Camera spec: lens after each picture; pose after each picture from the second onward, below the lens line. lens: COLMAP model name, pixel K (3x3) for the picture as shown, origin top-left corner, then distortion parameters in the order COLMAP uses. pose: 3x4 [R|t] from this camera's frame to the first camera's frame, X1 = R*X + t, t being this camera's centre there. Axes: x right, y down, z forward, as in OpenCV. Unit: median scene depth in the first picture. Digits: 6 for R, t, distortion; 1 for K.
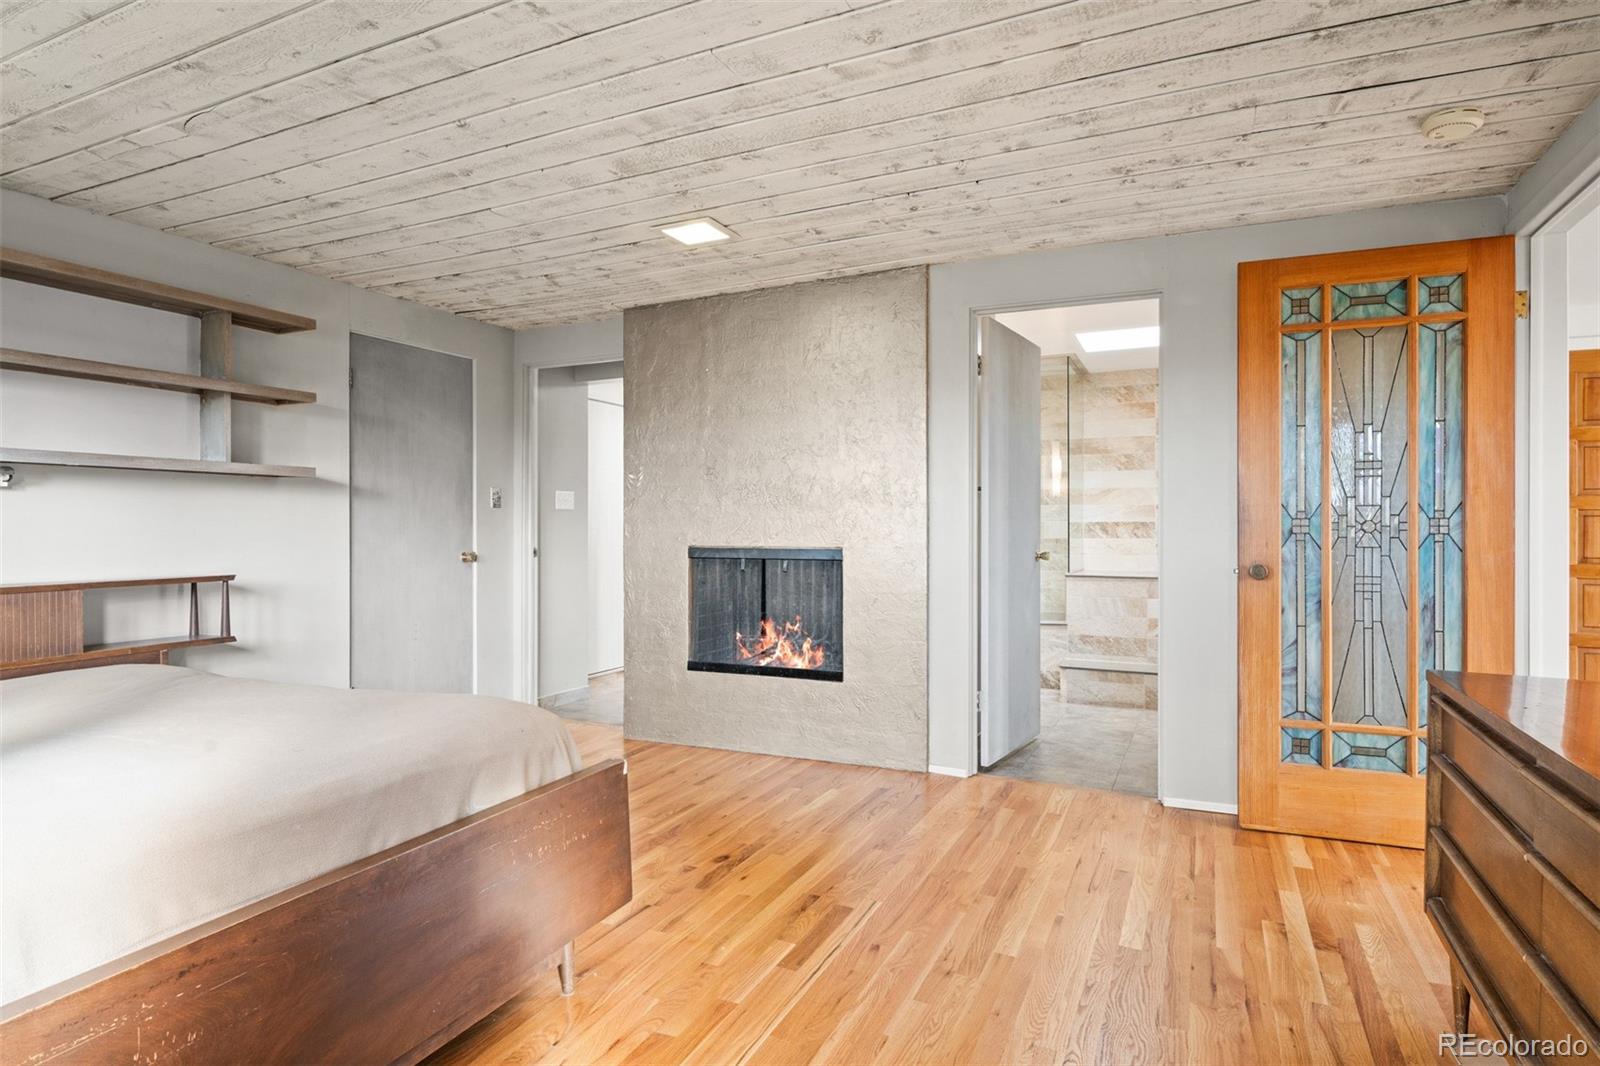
lens RADIAL K [[834.4, 0, 806.4], [0, 834.4, 527.9], [0, 0, 1]] dist [-0.002872, -0.000461]
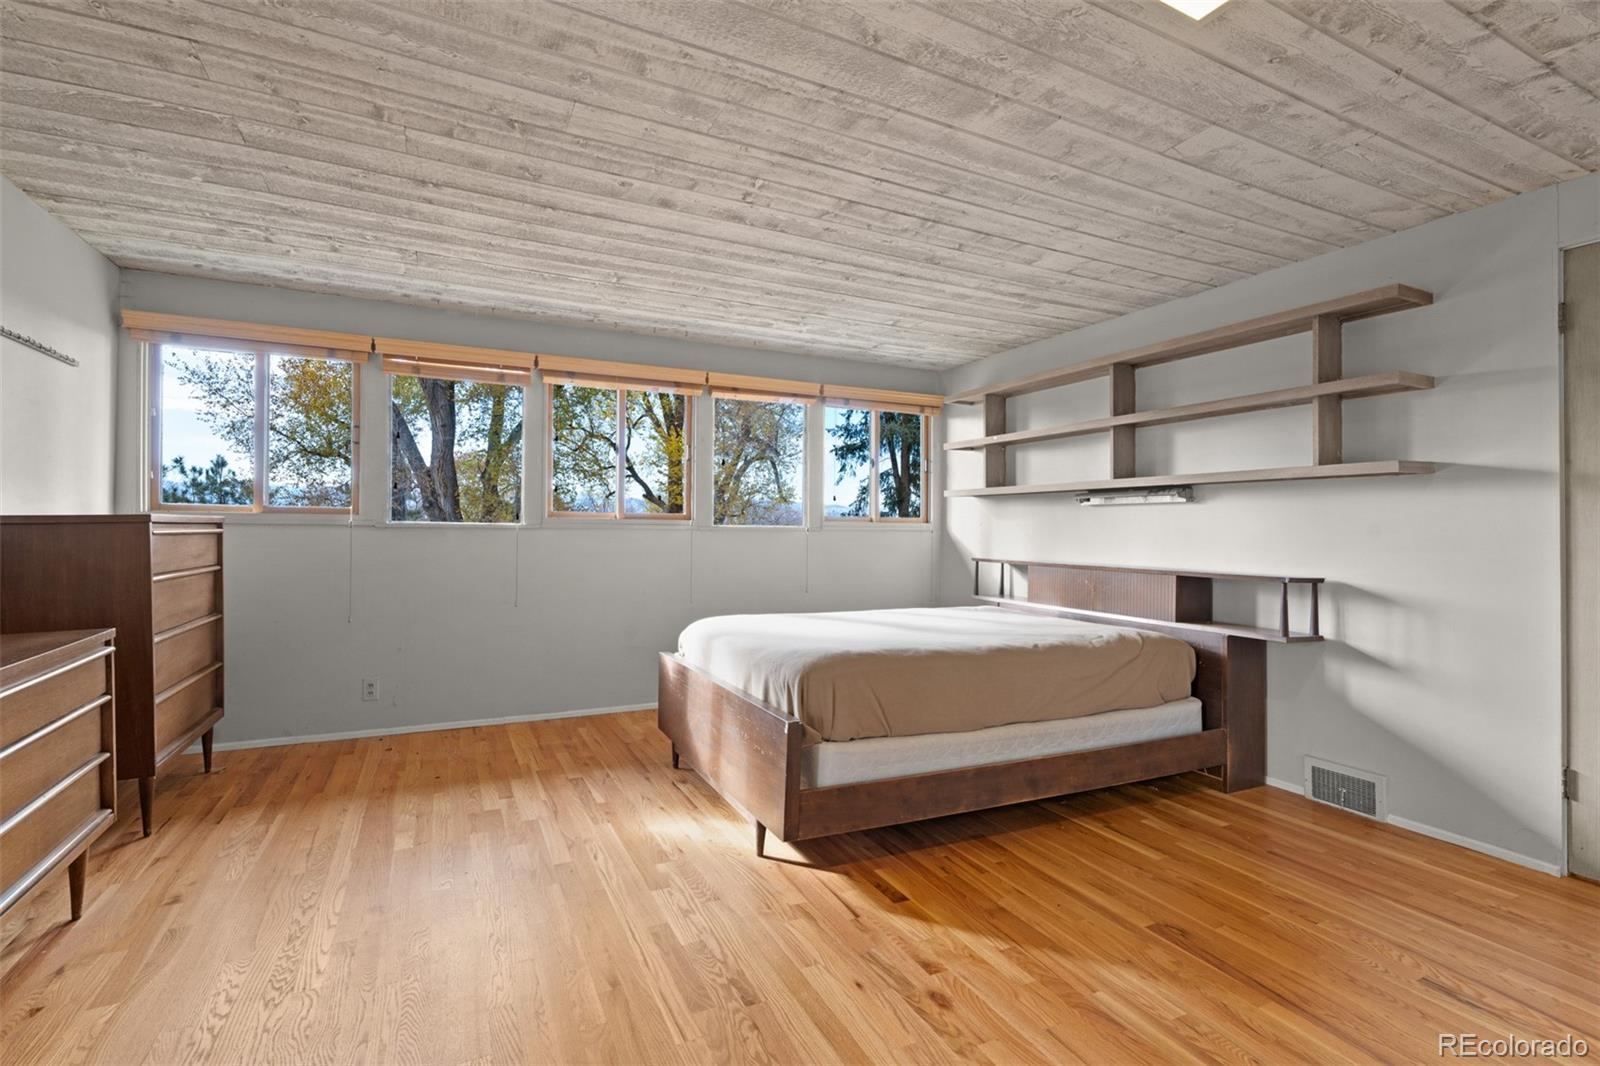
lens RADIAL K [[732.5, 0, 805.3], [0, 732.5, 527.8], [0, 0, 1]] dist [-0.003488, -0.000581]
pose [[-0.617945, 0.003109, -0.786215, 0.530572], [-0.005457, 0.999951, 0.008243, -0.012013], [0.786202, 0.009384, -0.617898, 1.494467]]
